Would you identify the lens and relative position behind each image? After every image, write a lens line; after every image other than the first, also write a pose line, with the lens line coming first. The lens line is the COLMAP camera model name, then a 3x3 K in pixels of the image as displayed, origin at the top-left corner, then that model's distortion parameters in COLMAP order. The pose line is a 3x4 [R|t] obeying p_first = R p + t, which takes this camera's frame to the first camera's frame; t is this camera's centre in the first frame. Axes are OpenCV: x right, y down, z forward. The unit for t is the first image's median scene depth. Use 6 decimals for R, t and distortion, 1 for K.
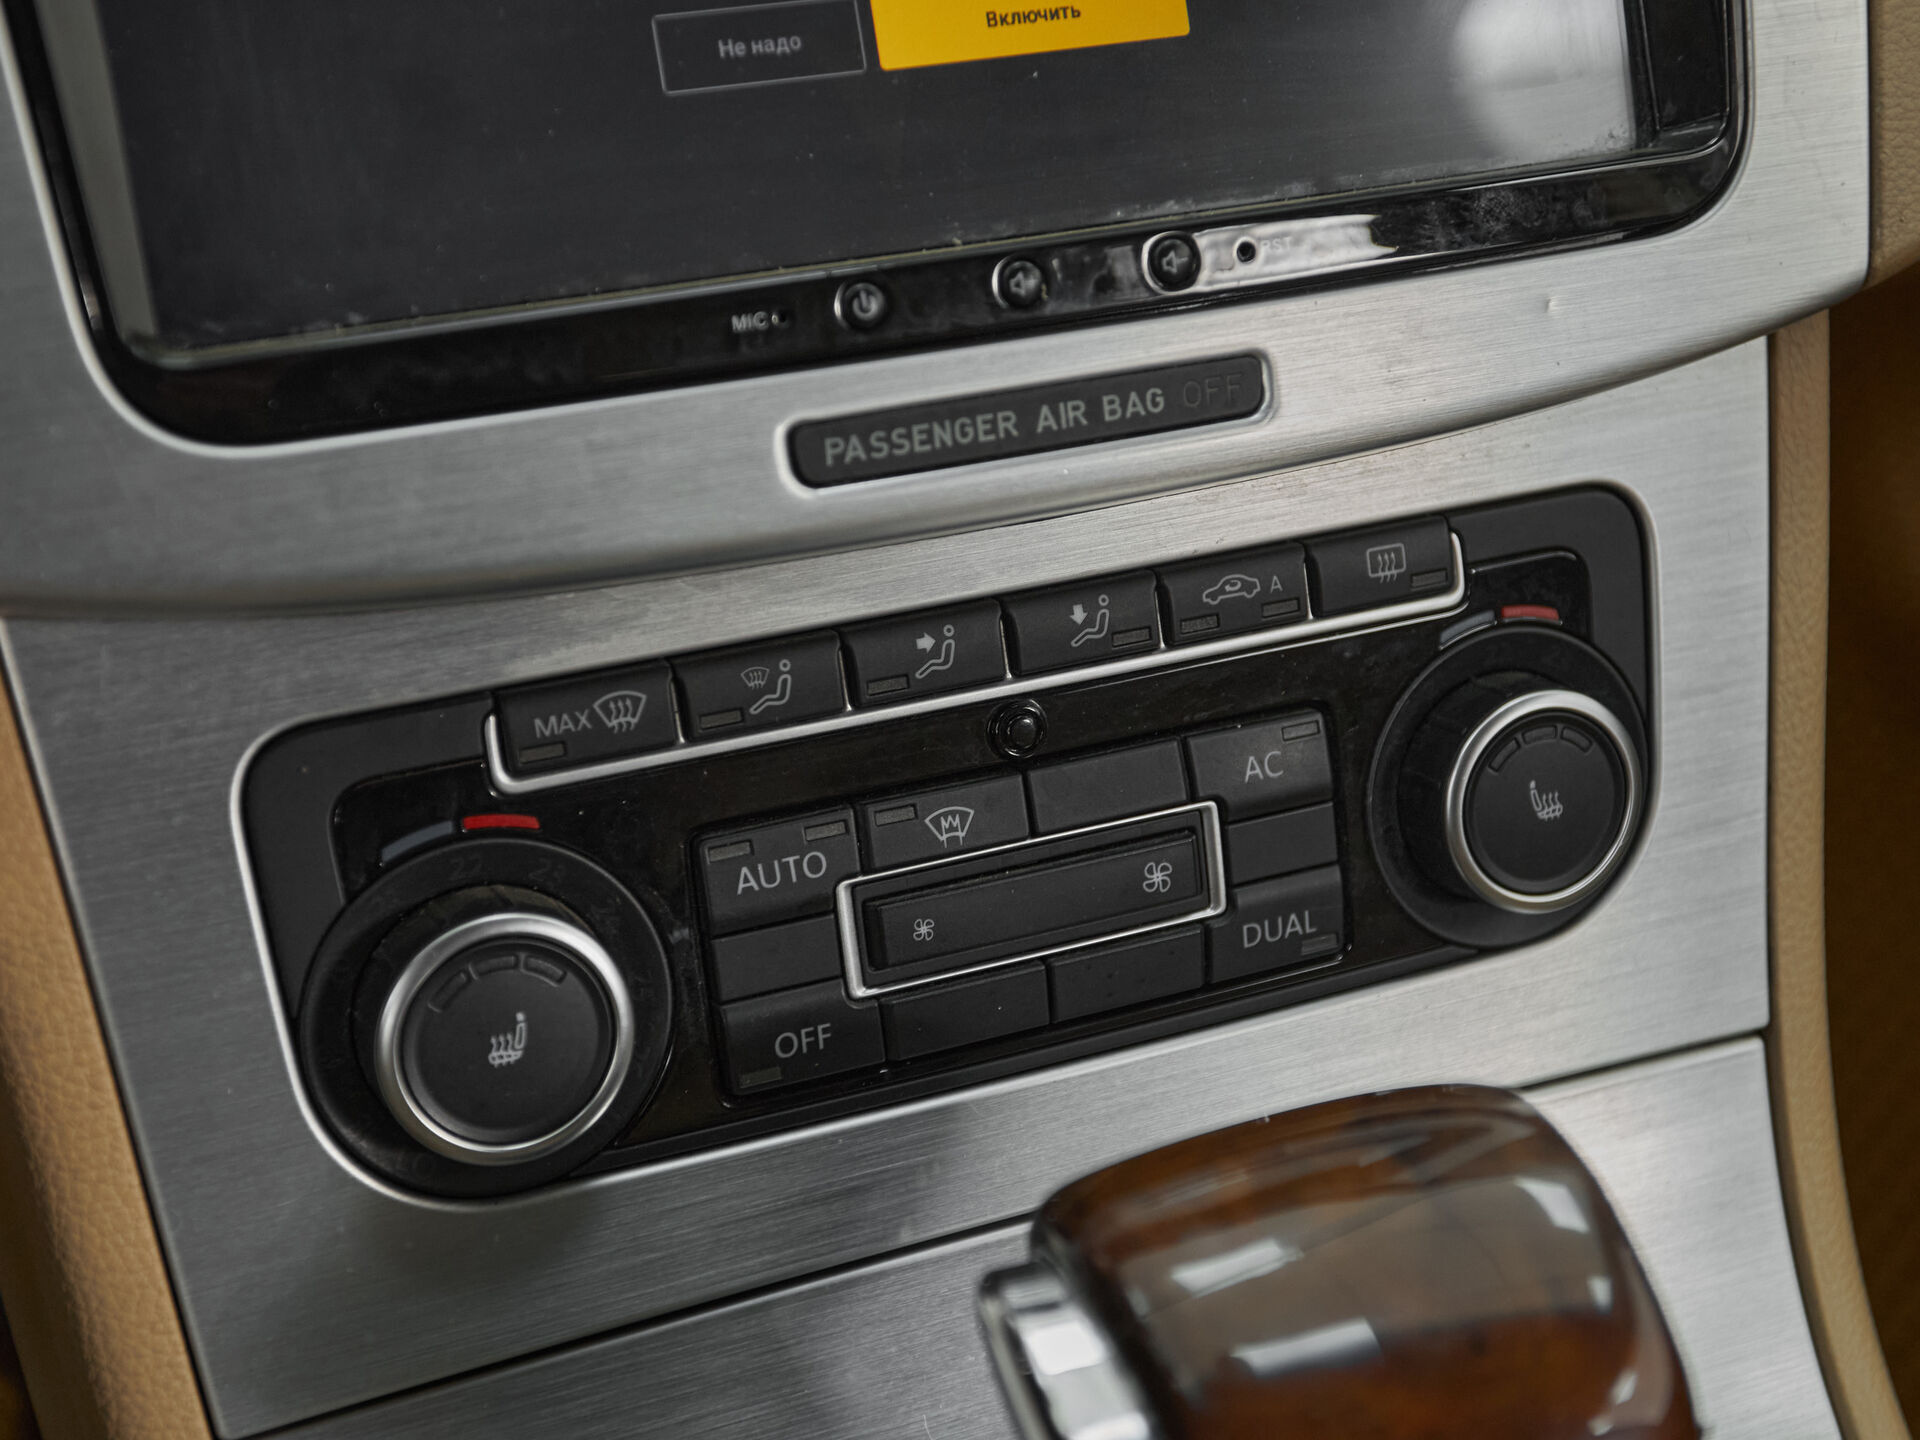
lens RADIAL K [[2834.5, 0, 975.4], [0, 2834.5, 706.4], [0, 0, 1]] dist [0.026806, 0.000000]
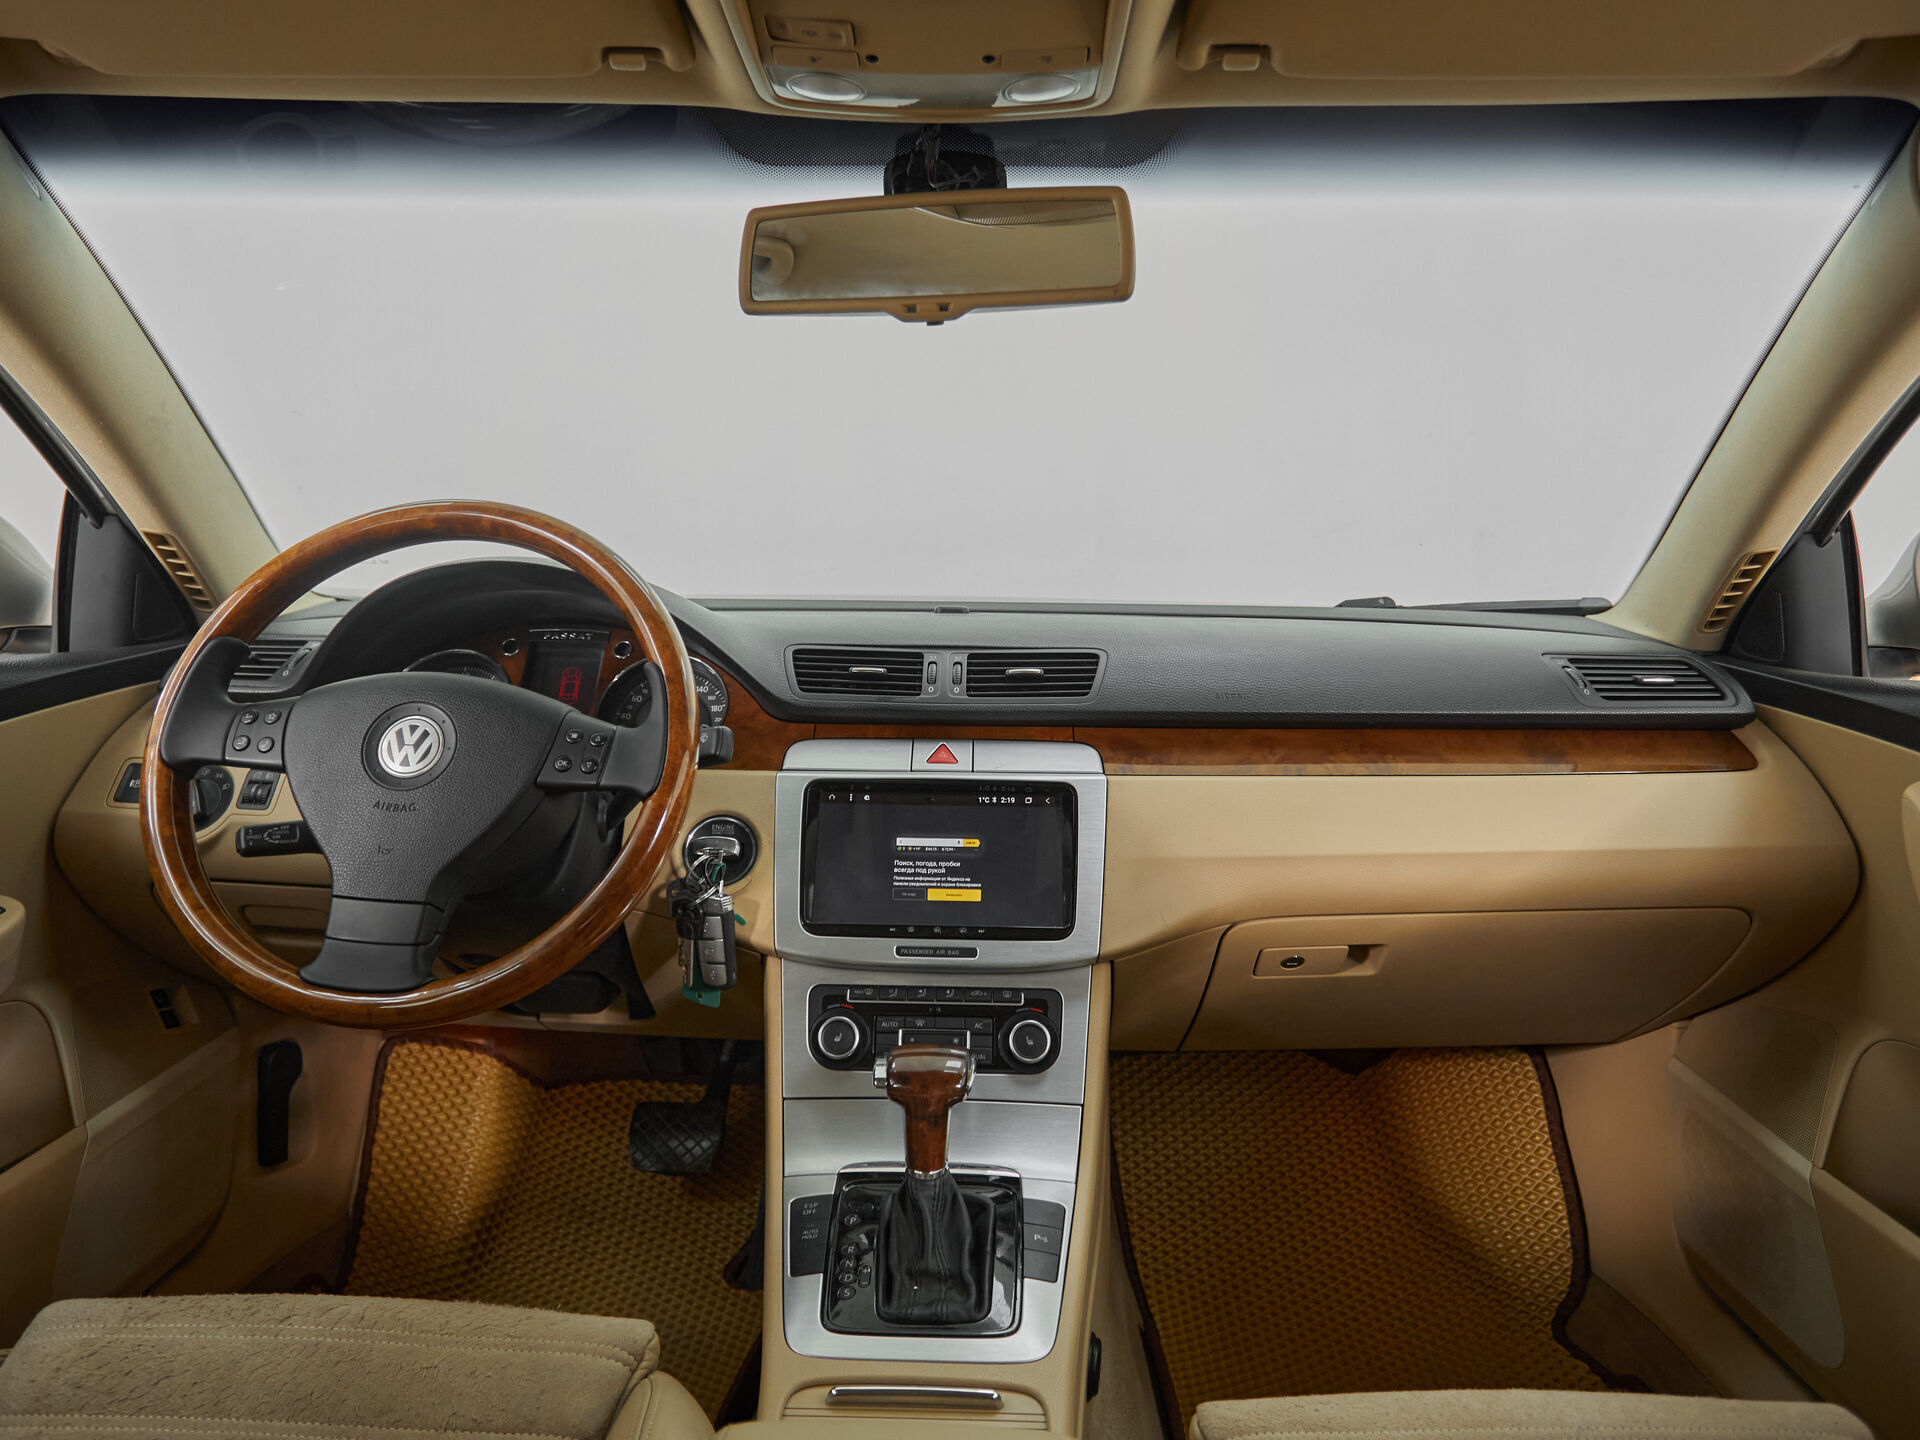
lens RADIAL K [[1280.0, 0, 945.4], [0, 1280.0, 725.7], [0, 0, 1]] dist [0.000638, -0.006759]
pose [[0.913675, 0.006023, -0.406402, 1.200631], [-0.208993, 0.864542, -0.457045, 0.765997], [0.348599, 0.502525, 0.791168, -1.509516]]
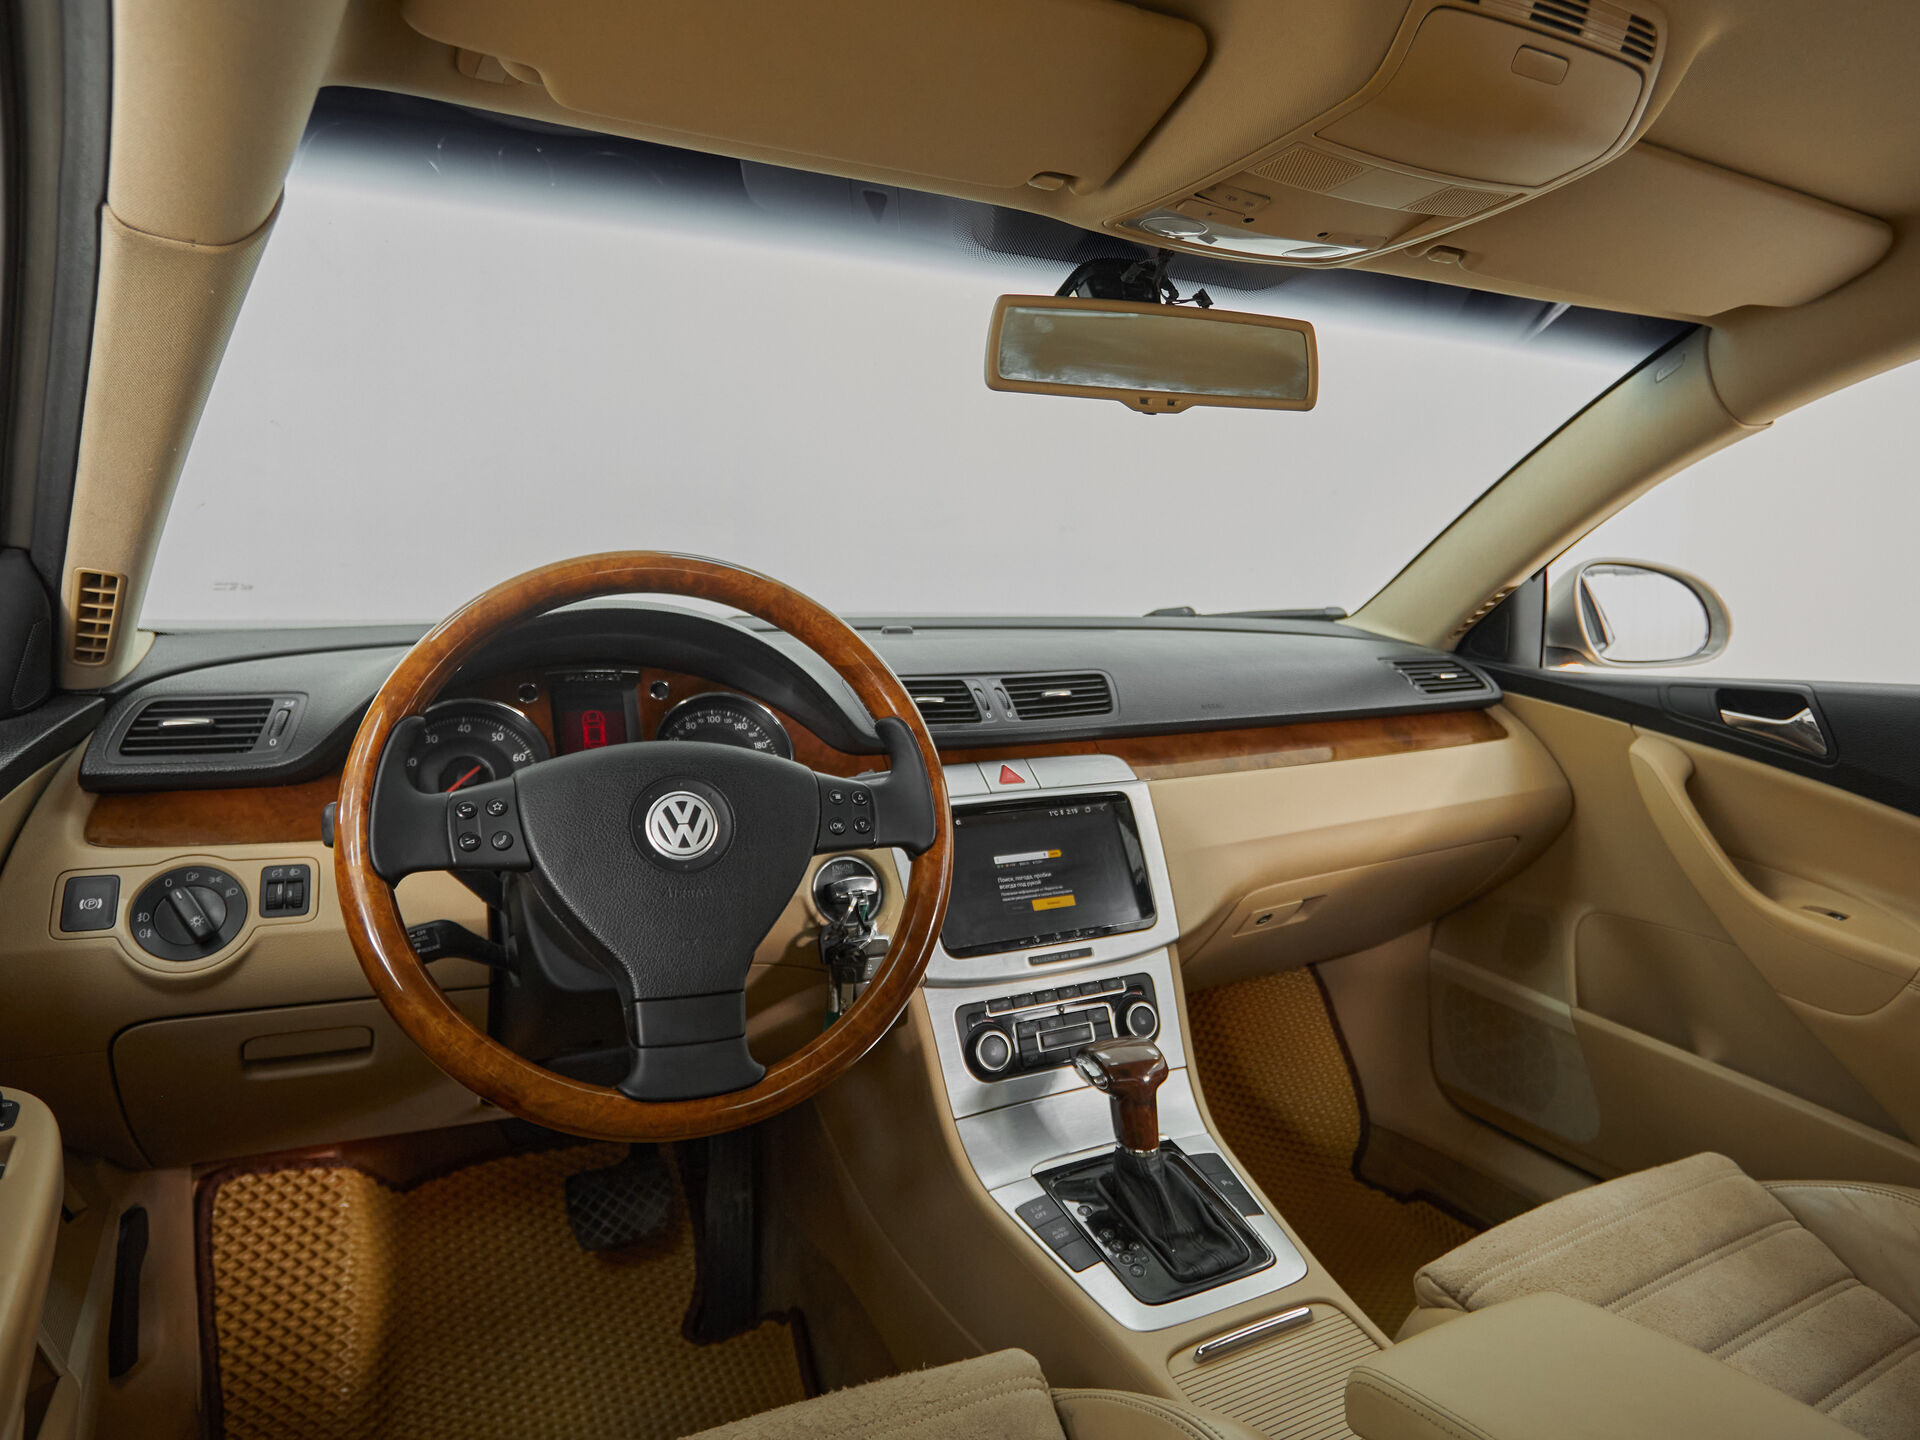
lens RADIAL K [[1280.0, 0, 1053.6], [0, 1280.0, 662.1], [0, 0, 1]] dist [0.000638, -0.006759]
pose [[0.989793, -0.038681, 0.137166, -0.404861], [0.102632, 0.861242, -0.497723, 0.846056], [-0.098881, 0.506721, 0.856421, -2.077806]]
